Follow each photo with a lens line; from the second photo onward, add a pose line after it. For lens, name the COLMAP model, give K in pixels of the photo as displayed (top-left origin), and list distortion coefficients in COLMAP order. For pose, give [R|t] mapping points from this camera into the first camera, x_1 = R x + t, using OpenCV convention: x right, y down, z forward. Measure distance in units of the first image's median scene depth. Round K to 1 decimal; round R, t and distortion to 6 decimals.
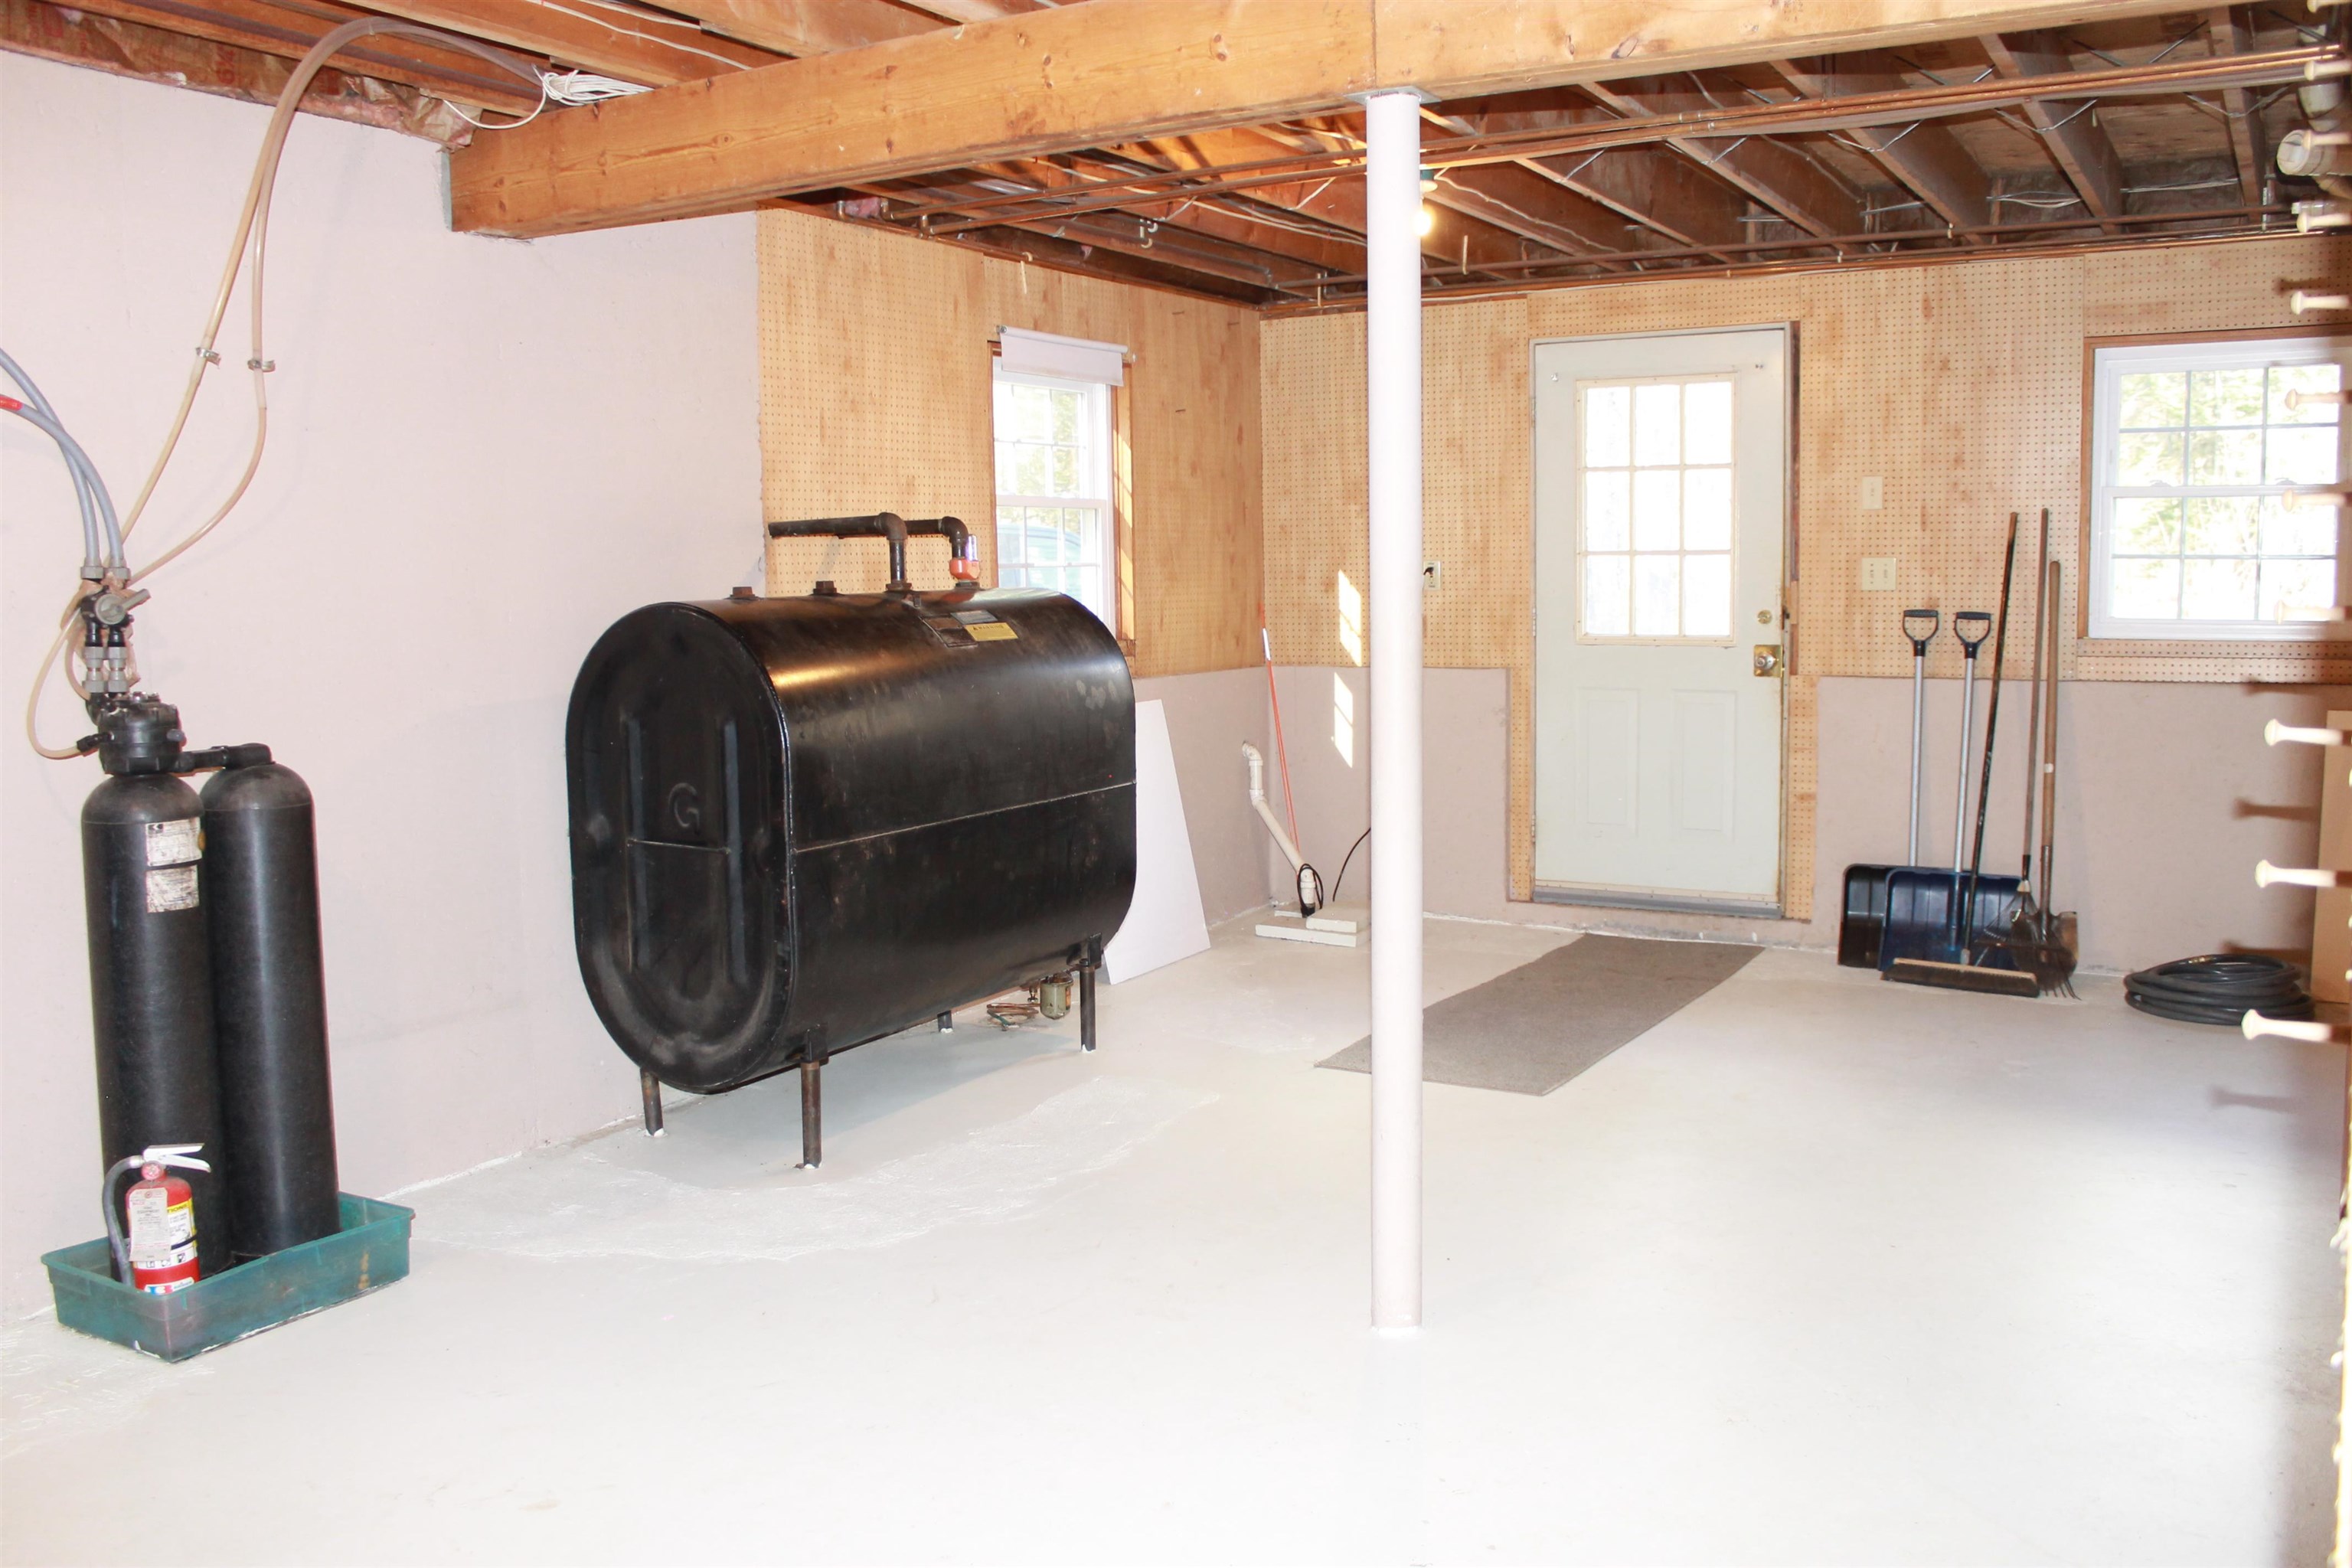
lens RADIAL K [[1970.6, 0, 1176.0], [0, 1970.6, 784.0], [0, 0, 1]] dist [-0.179654, 0.152080]
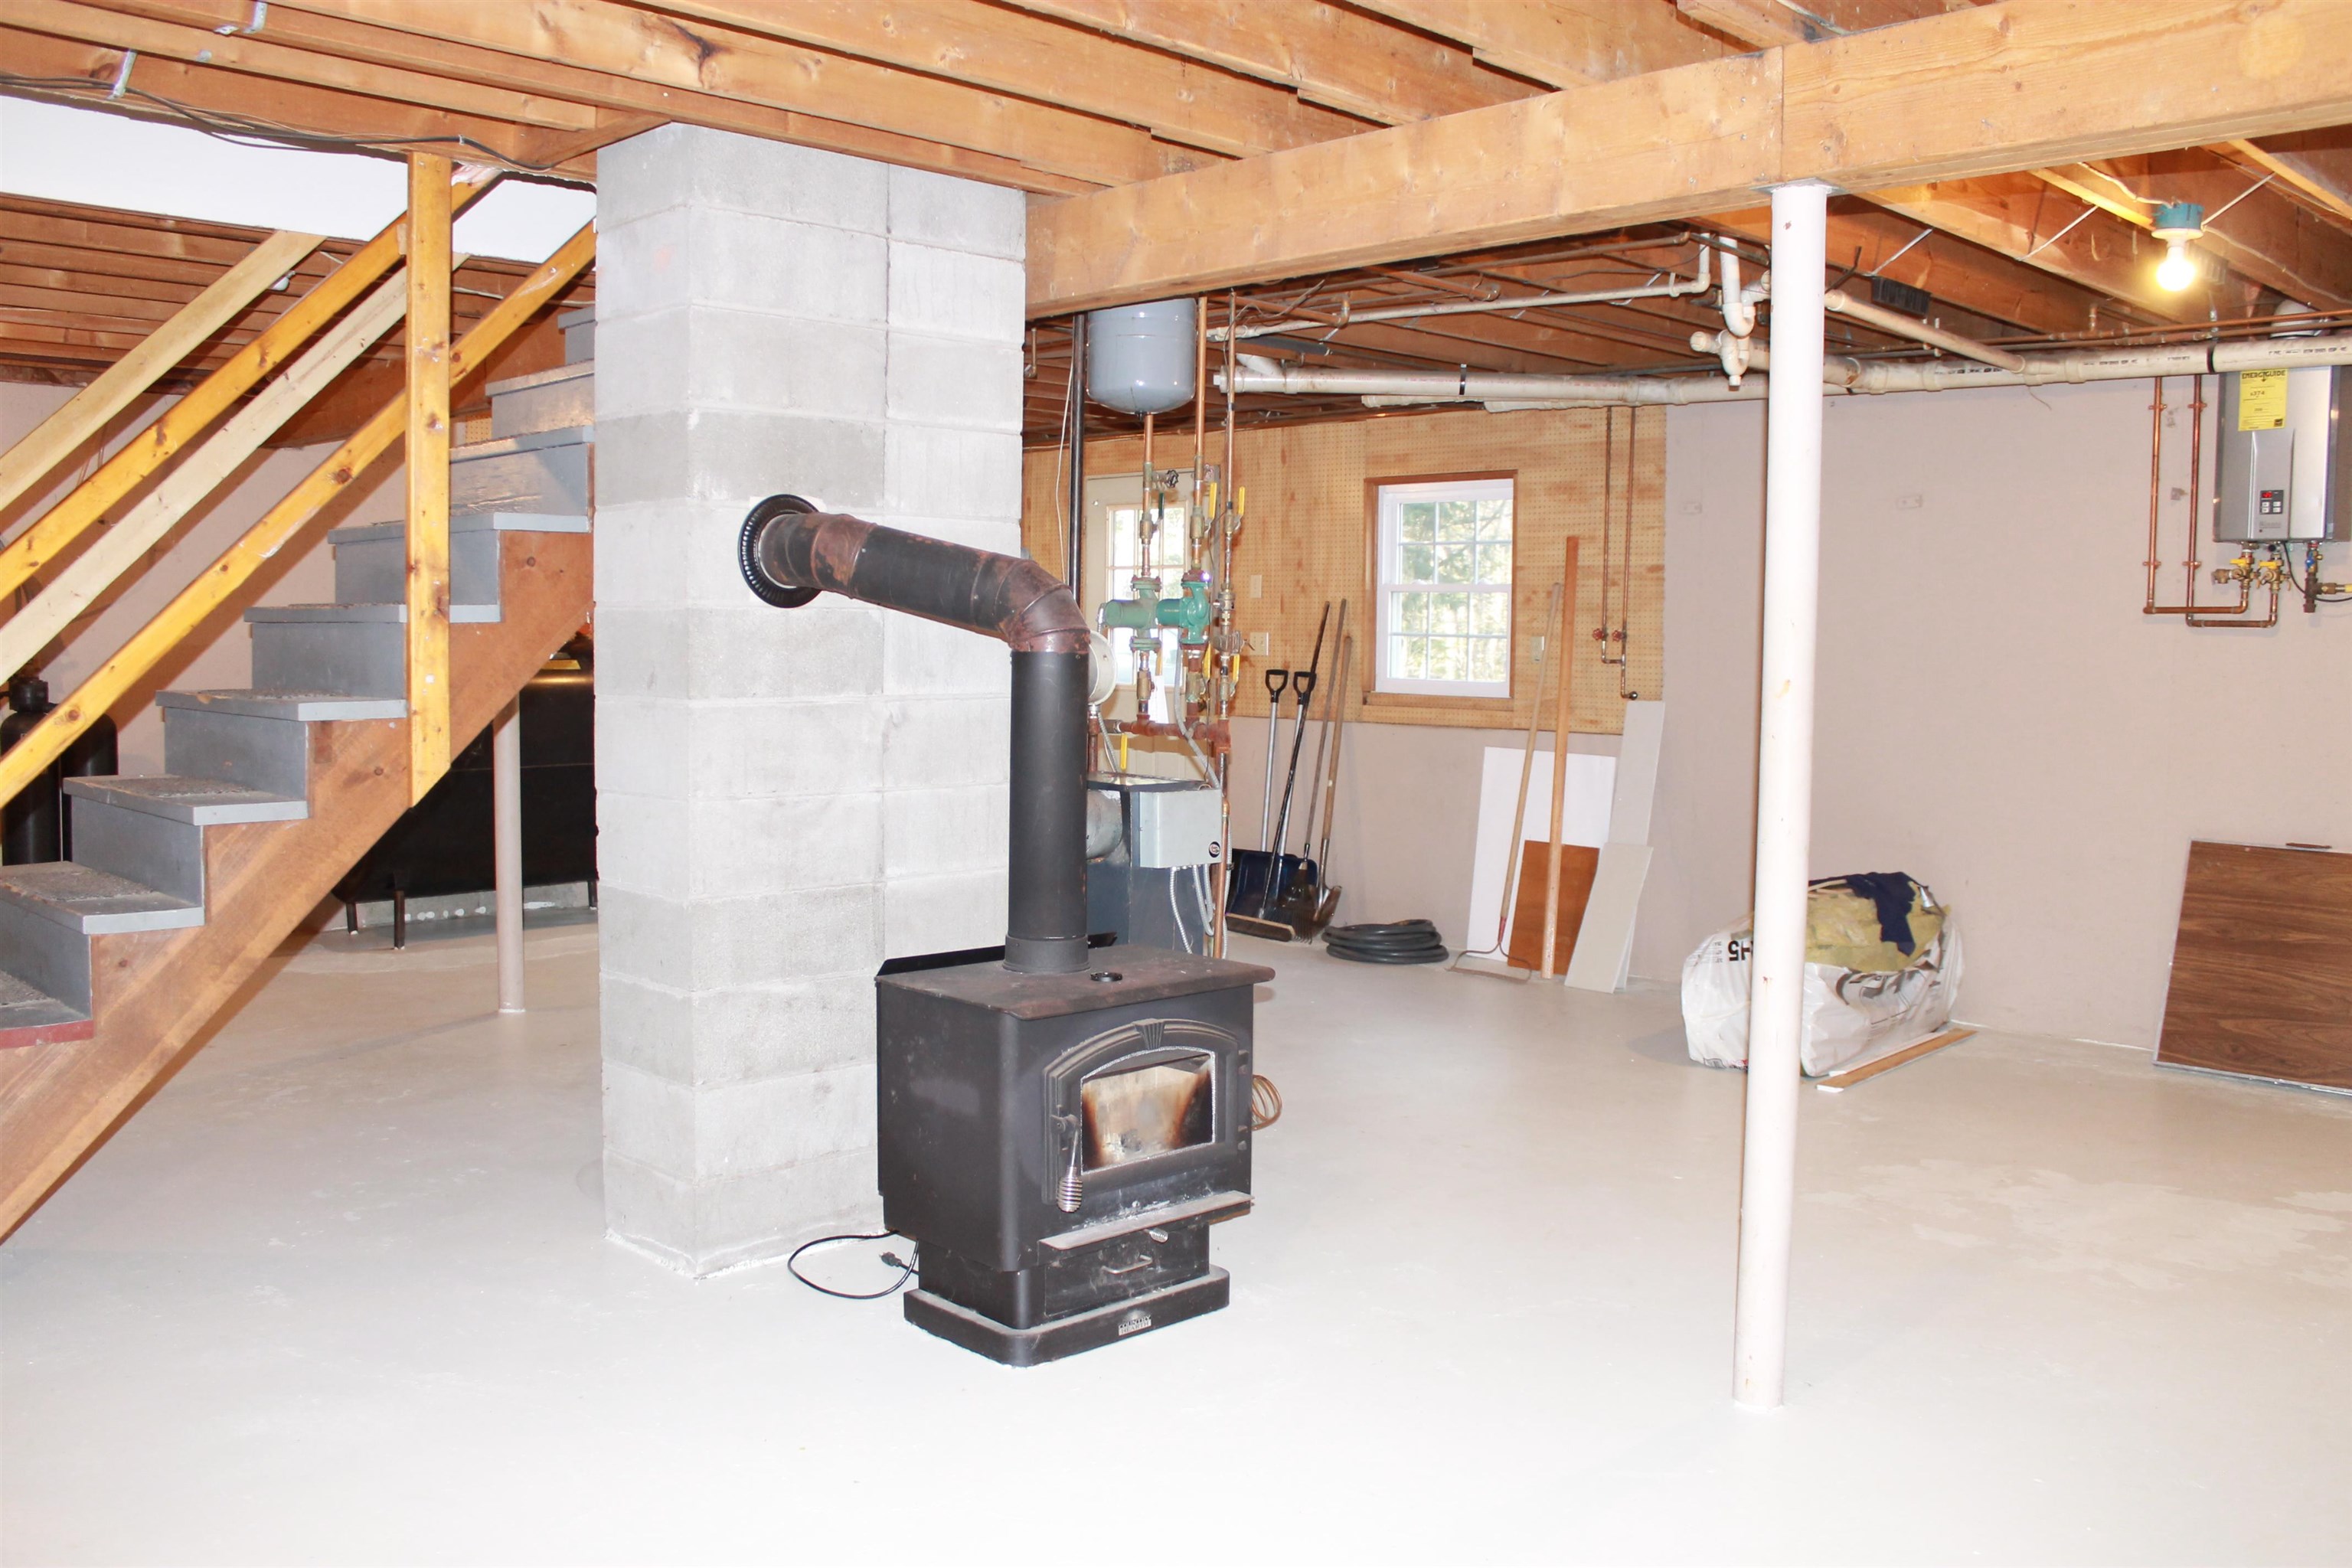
lens RADIAL K [[1970.6, 0, 1176.0], [0, 1970.6, 784.0], [0, 0, 1]] dist [-0.179654, 0.152080]
pose [[0.957547, 0.056680, -0.282651, 0.738097], [-0.066176, 0.997516, -0.024157, 0.033459], [0.280579, 0.041836, 0.958919, -0.406431]]
